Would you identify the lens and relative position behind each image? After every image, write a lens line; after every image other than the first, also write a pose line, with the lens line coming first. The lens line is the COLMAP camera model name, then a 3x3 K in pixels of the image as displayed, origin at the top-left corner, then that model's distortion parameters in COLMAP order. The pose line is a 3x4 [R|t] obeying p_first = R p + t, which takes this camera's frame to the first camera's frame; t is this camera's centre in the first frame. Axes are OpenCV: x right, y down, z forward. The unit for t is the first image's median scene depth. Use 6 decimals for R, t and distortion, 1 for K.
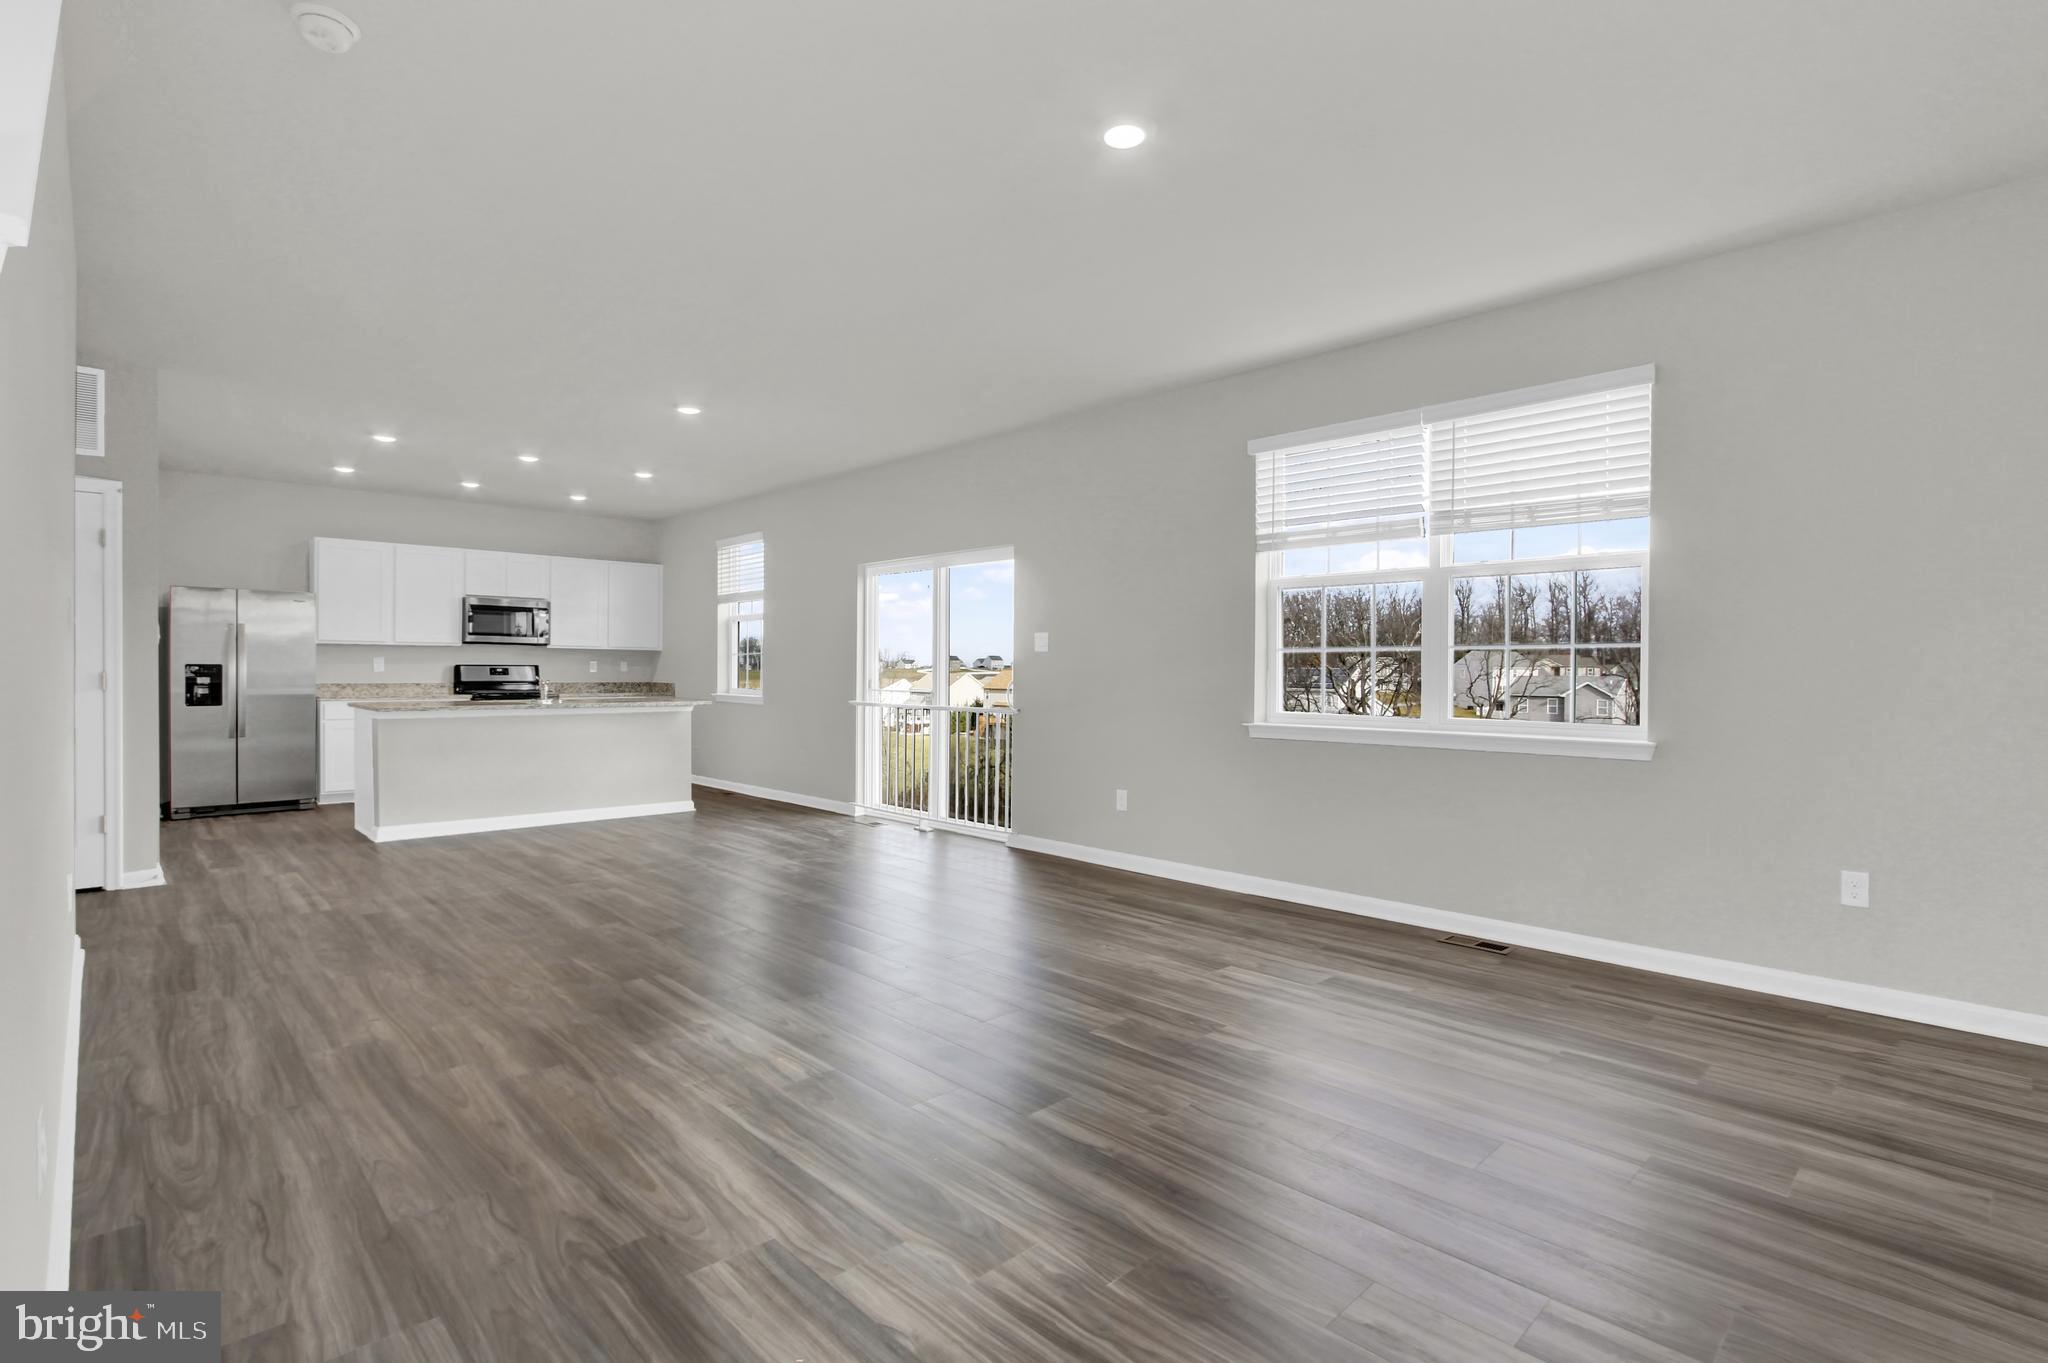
lens RADIAL K [[968.4, 0, 1018.8], [0, 968.4, 680.2], [0, 0, 1]] dist [-0.017226, 0.000689]
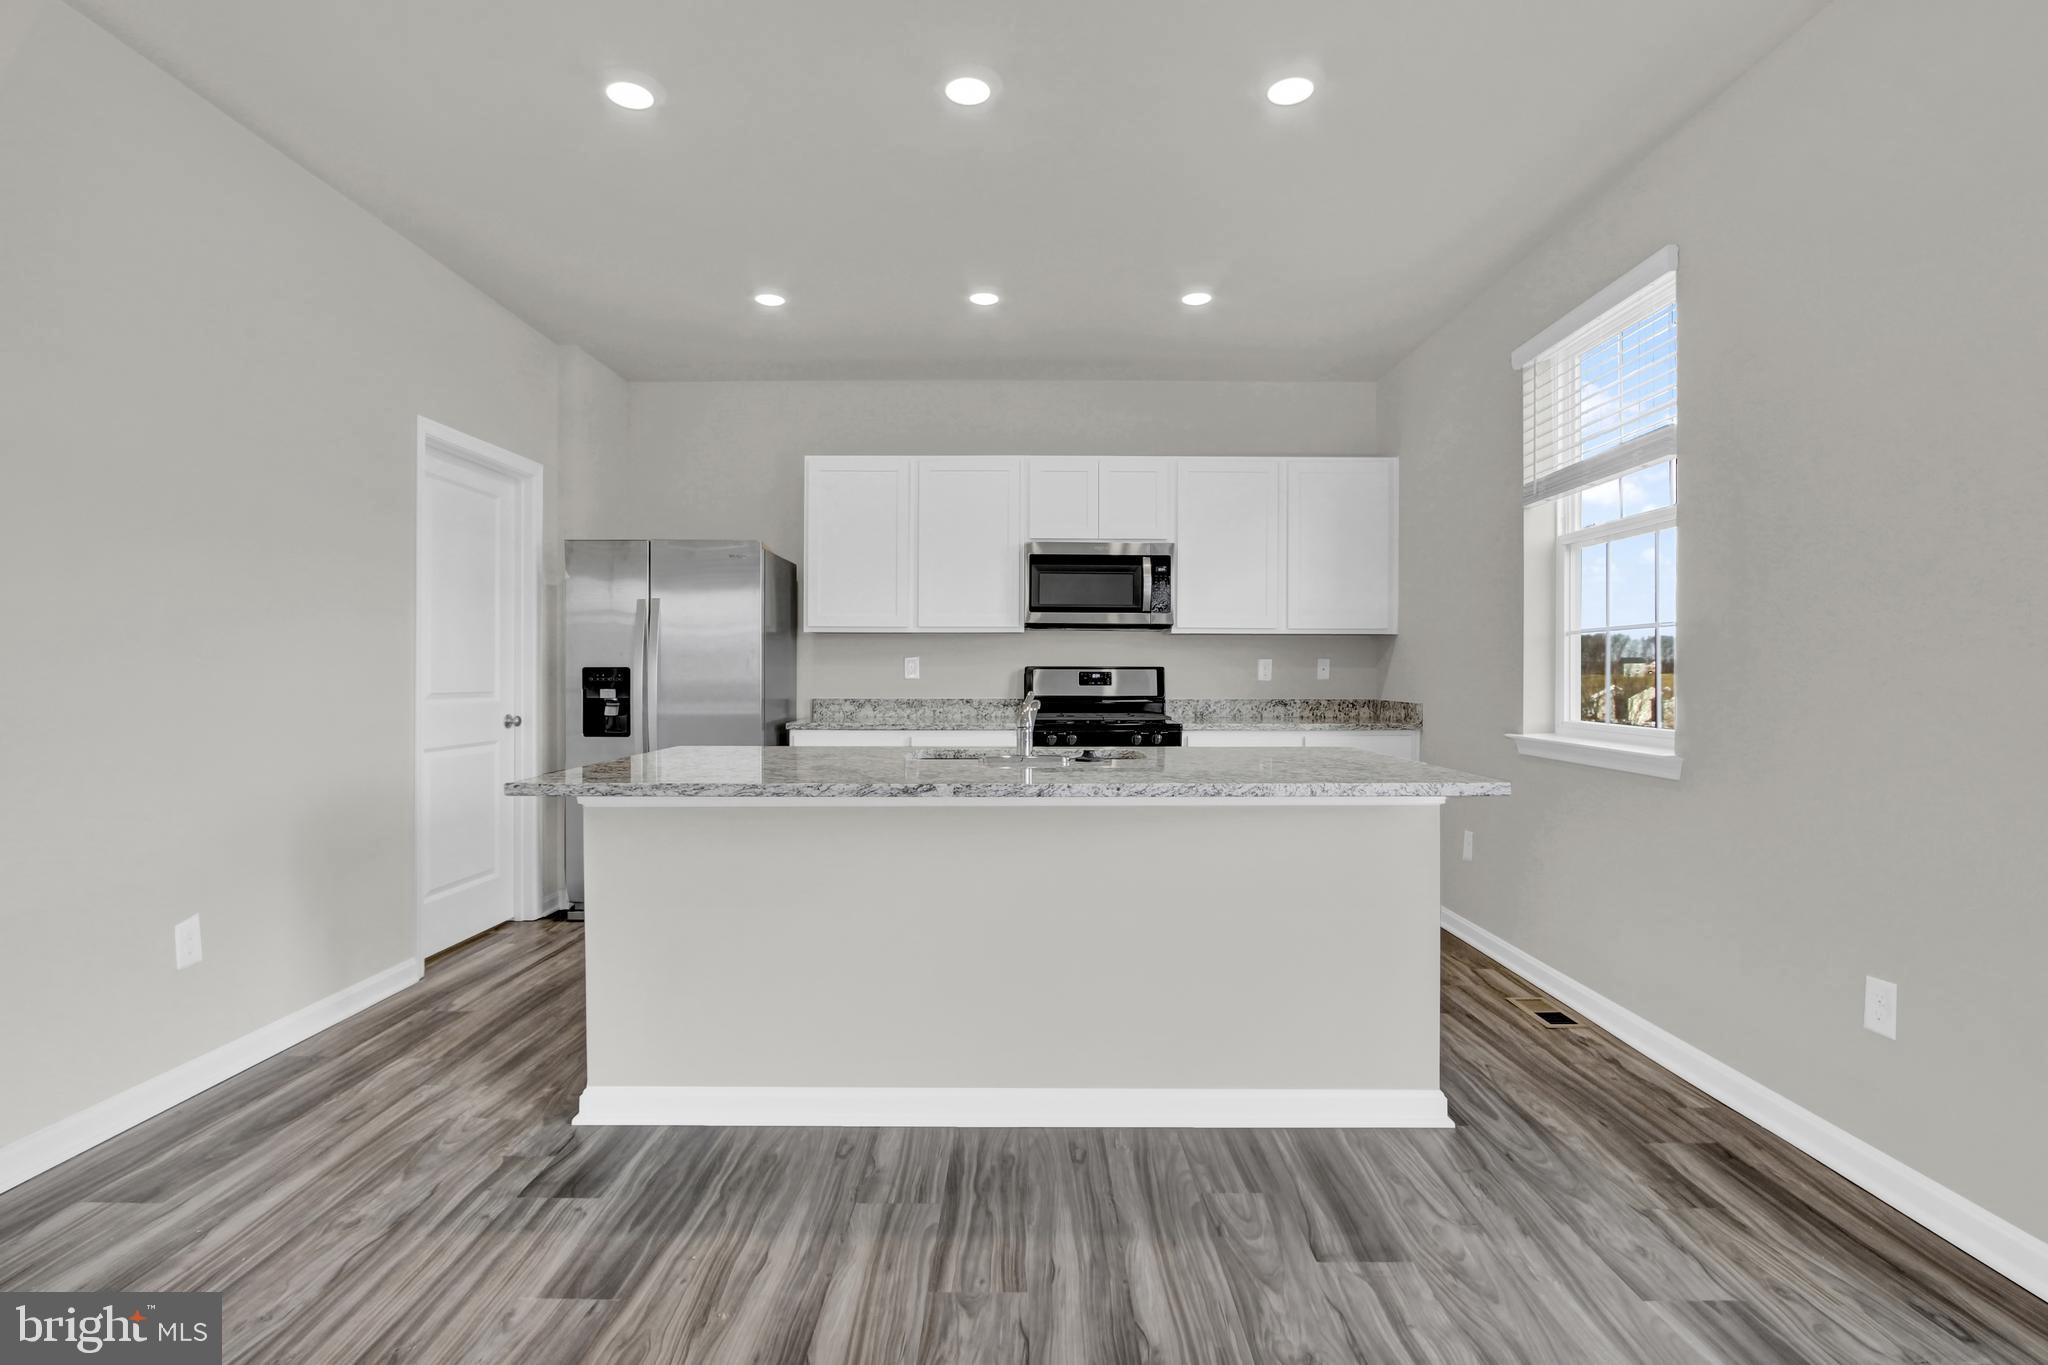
lens RADIAL K [[968.4, 0, 1018.8], [0, 968.4, 681.2], [0, 0, 1]] dist [-0.017226, 0.000689]
pose [[0.712749, 0.000996, -0.701419, -0.234028], [-0.004094, 0.999988, -0.002741, -0.007530], [0.701407, 0.004826, 0.712744, 0.736919]]
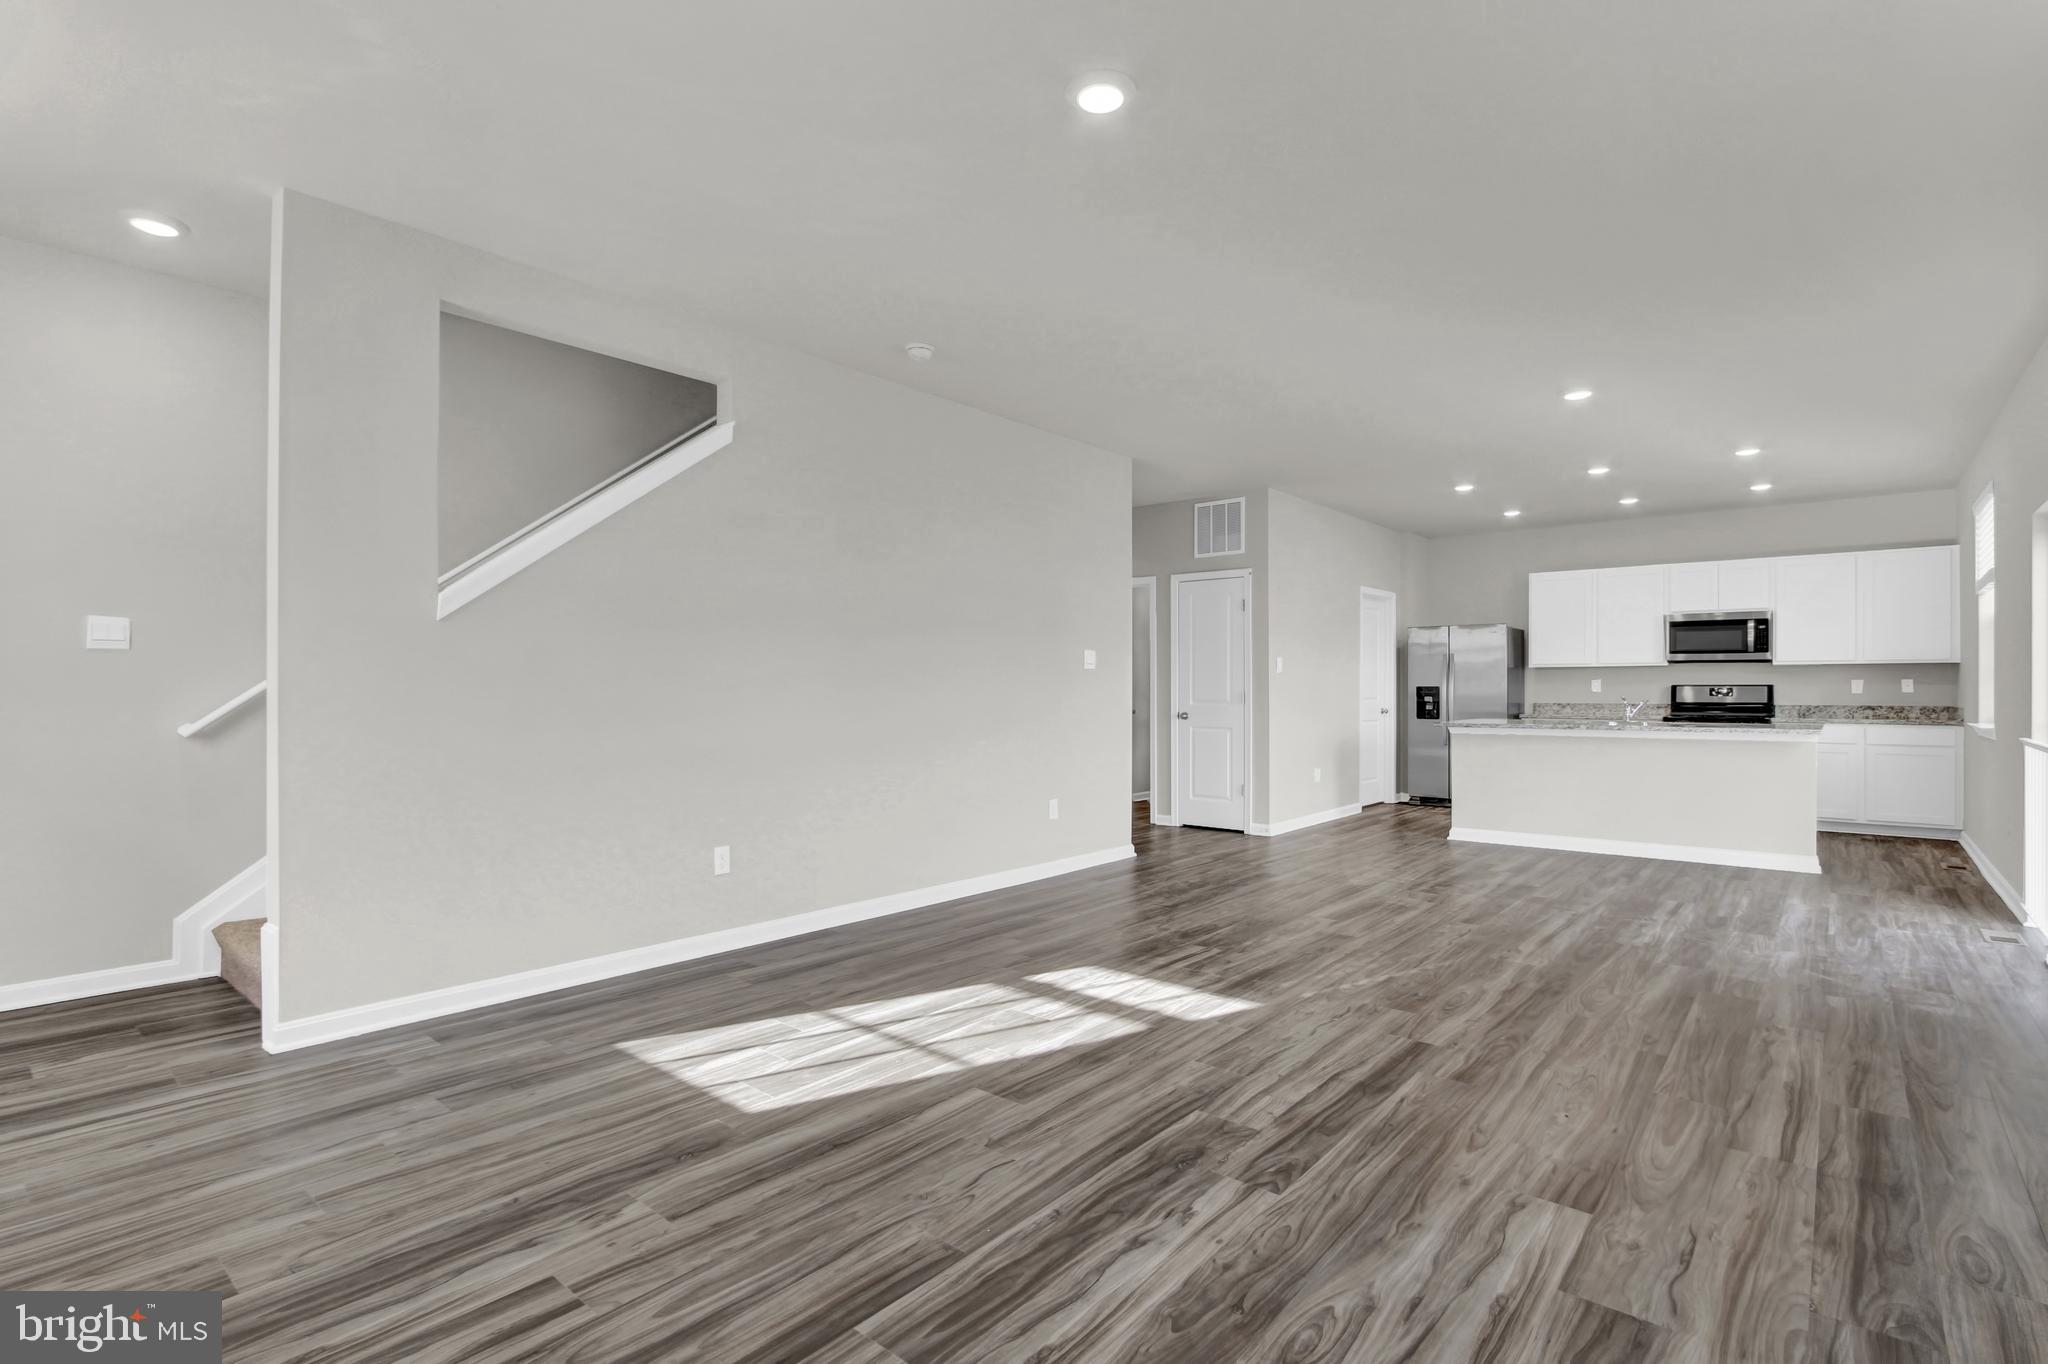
lens RADIAL K [[968.4, 0, 1018.8], [0, 968.4, 680.7], [0, 0, 1]] dist [-0.017226, 0.000689]
pose [[0.096853, -0.014019, -0.995200, 0.384294], [-0.009352, 0.999844, -0.014995, 0.000141], [0.995255, 0.010760, 0.096707, 0.320572]]
